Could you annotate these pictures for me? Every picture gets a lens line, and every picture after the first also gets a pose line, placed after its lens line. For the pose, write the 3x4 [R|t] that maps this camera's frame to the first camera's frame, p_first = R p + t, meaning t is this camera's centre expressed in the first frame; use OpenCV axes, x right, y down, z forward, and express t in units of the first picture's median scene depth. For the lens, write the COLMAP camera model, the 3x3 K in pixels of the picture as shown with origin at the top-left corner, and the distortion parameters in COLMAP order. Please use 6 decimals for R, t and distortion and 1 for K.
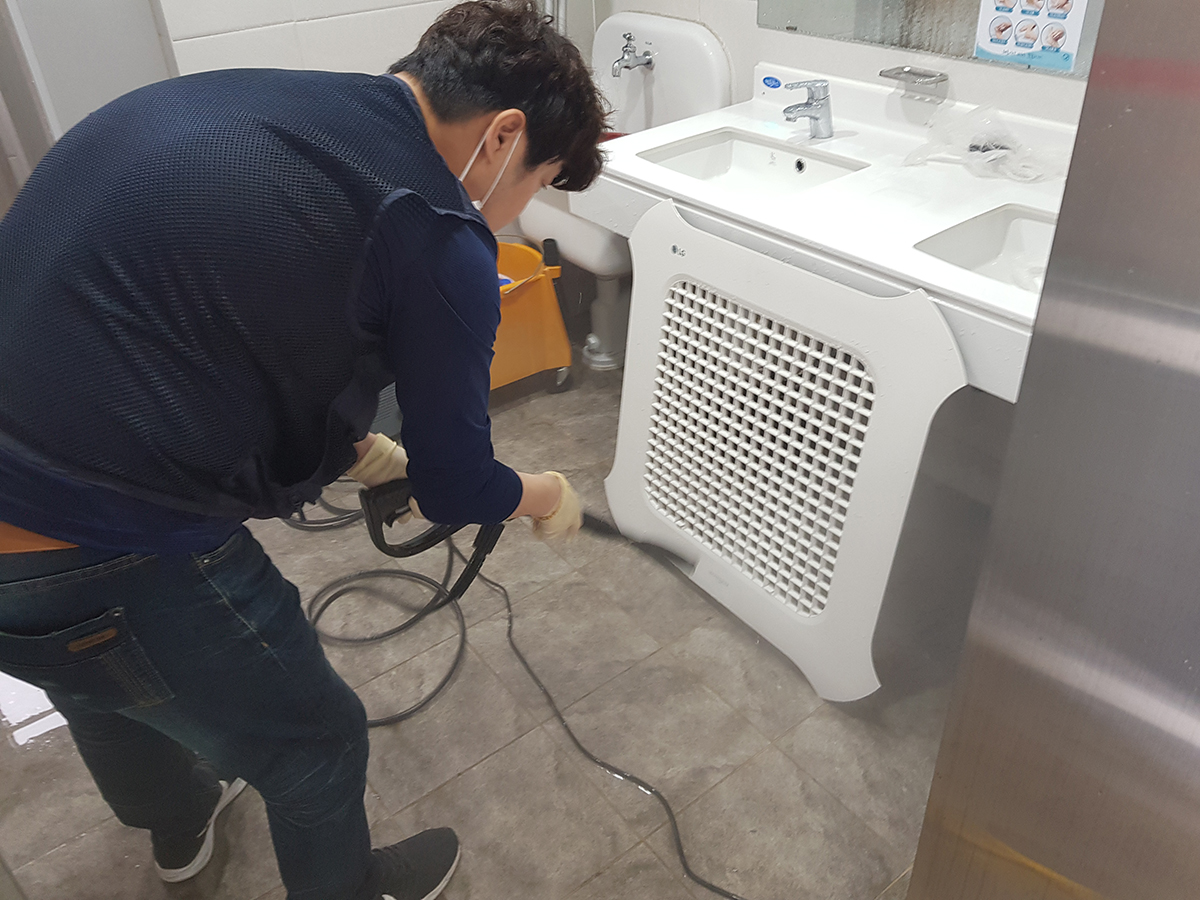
lens RADIAL K [[912.1, 0, 616.8], [0, 912.1, 419.7], [0, 0, 1]] dist [0.019468, 0.000691]
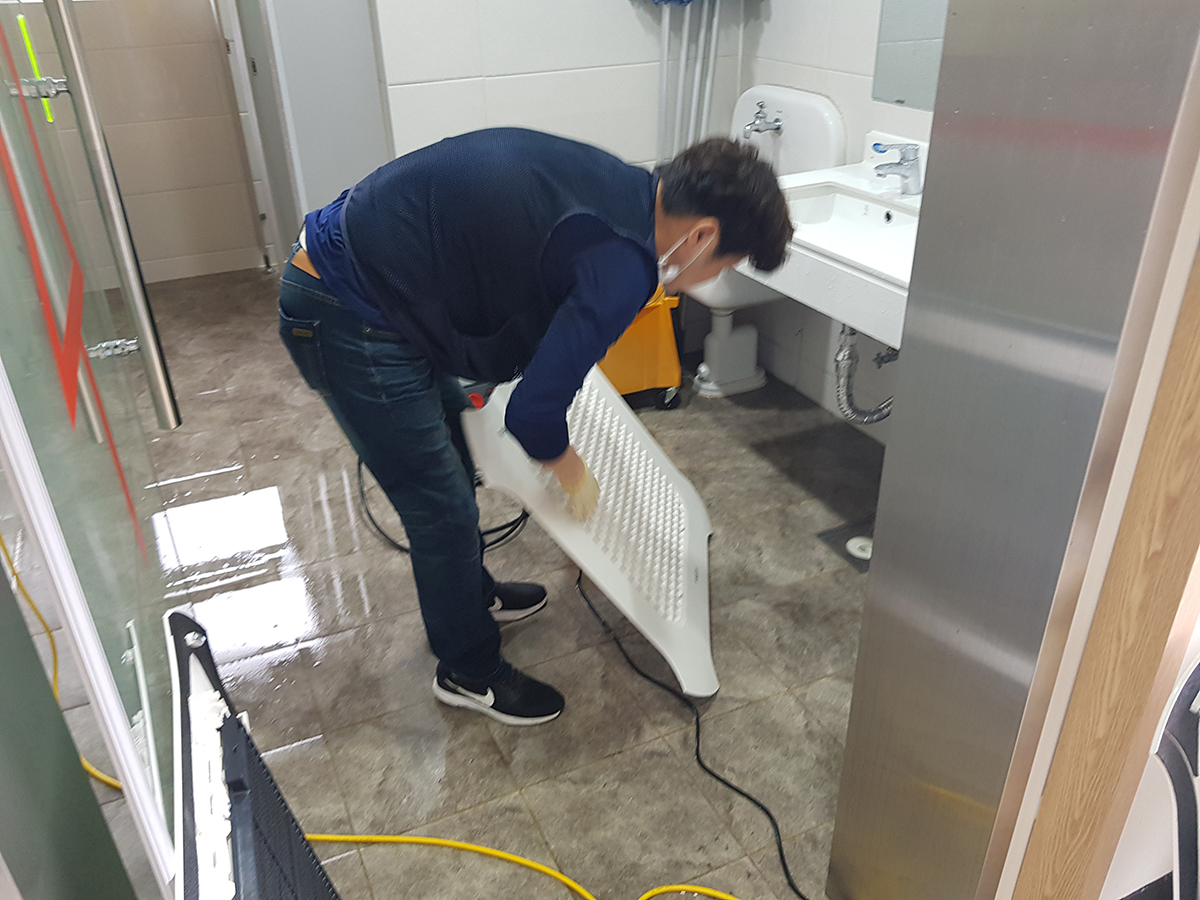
lens RADIAL K [[911.8, 0, 600.0], [0, 911.8, 450.0], [0, 0, 1]] dist [-0.002210, -0.003447]
pose [[0.977118, 0.112495, -0.180515, 0.087034], [-0.121491, 0.991805, -0.039539, 0.097995], [0.174587, 0.060565, 0.982777, -0.158962]]
